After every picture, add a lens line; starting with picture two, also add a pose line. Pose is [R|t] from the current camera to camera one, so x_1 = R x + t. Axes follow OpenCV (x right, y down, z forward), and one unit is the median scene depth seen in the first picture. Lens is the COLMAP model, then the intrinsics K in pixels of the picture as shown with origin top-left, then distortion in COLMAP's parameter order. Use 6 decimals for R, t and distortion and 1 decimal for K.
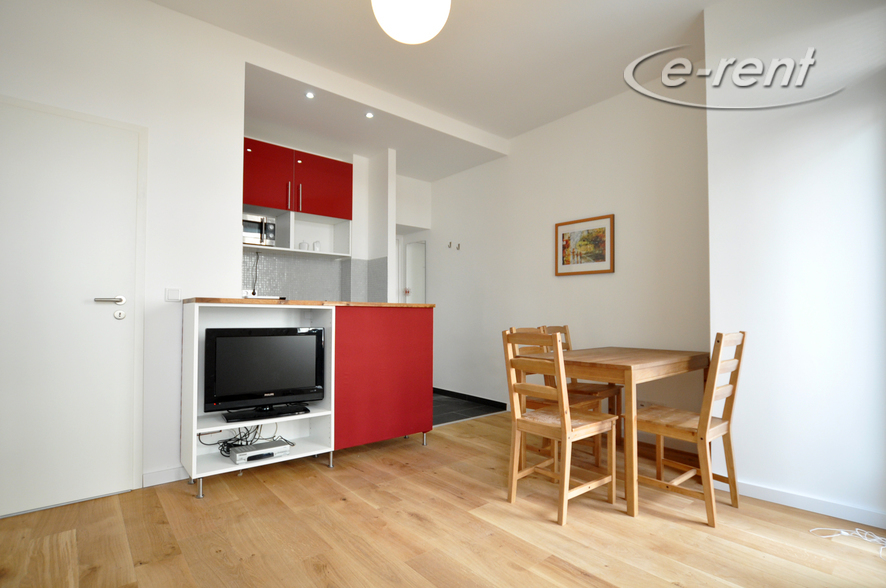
lens RADIAL K [[434.2, 0, 448.9], [0, 434.2, 299.4], [0, 0, 1]] dist [-0.011062, -0.000626]
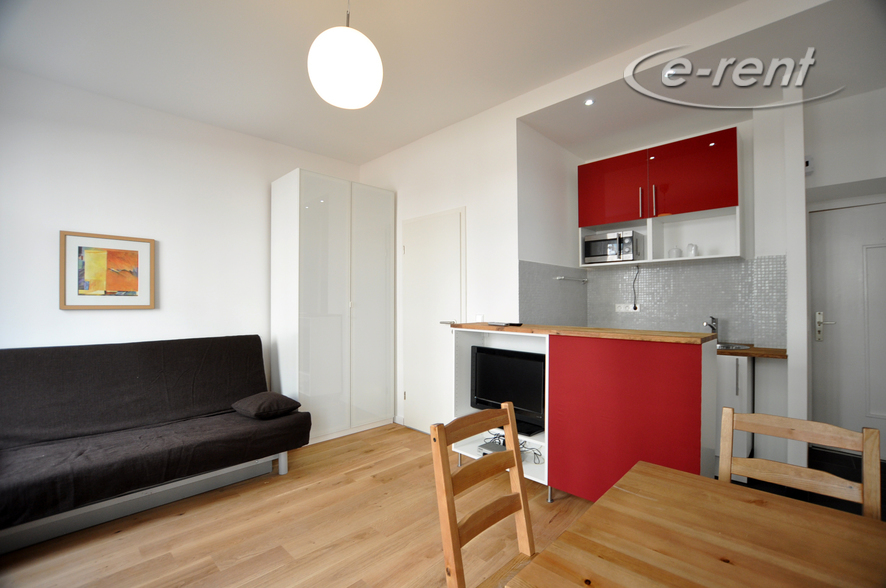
lens RADIAL K [[391.6, 0, 446.4], [0, 391.6, 301.9], [0, 0, 1]] dist [-0.026282, 0.002178]
pose [[0.101406, -0.003003, -0.994841, 0.594753], [0.035945, 0.999354, 0.000647, -0.067156], [0.994196, -0.035825, 0.101449, 0.739198]]
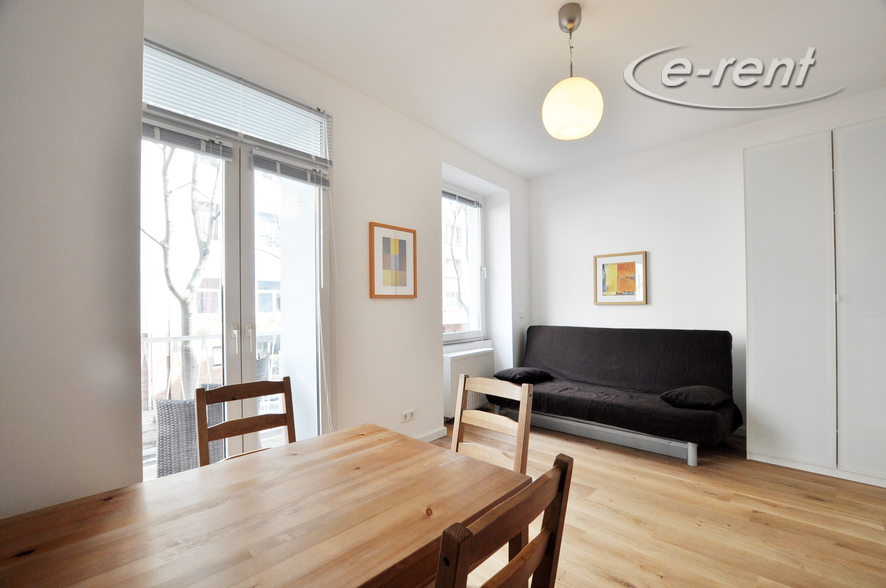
lens RADIAL K [[391.6, 0, 447.2], [0, 391.6, 303.3], [0, 0, 1]] dist [-0.026282, 0.002178]
pose [[-0.994652, 0.009029, -0.102884, 0.282854], [0.013121, 0.999146, -0.039172, -0.032912], [0.102443, -0.040313, -0.993922, 1.403092]]
